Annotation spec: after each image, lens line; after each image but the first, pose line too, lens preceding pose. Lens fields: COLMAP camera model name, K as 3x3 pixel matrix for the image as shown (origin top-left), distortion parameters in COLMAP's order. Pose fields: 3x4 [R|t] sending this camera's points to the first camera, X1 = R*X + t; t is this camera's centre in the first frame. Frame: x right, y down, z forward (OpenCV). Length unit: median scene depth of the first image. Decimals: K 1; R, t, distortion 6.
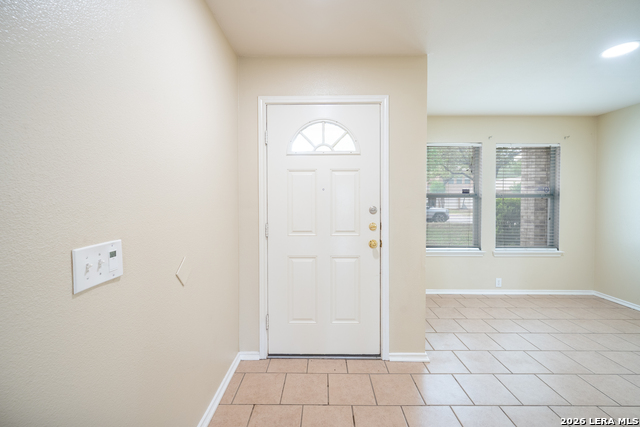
lens RADIAL K [[264.0, 0, 319.2], [0, 264.0, 209.9], [0, 0, 1]] dist [-0.001076, 0.000135]
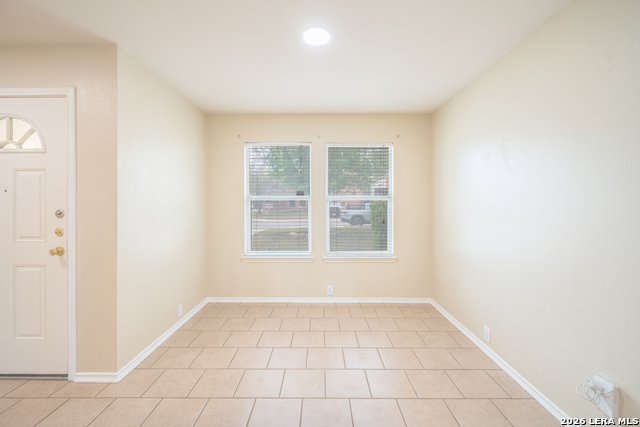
lens RADIAL K [[264.0, 0, 317.3], [0, 264.0, 209.8], [0, 0, 1]] dist [-0.001076, 0.000135]
pose [[0.999997, -0.001649, 0.001782, 0.925624], [0.001669, 0.999933, -0.011429, -0.000497], [-0.001764, 0.011432, 0.999933, 0.080888]]
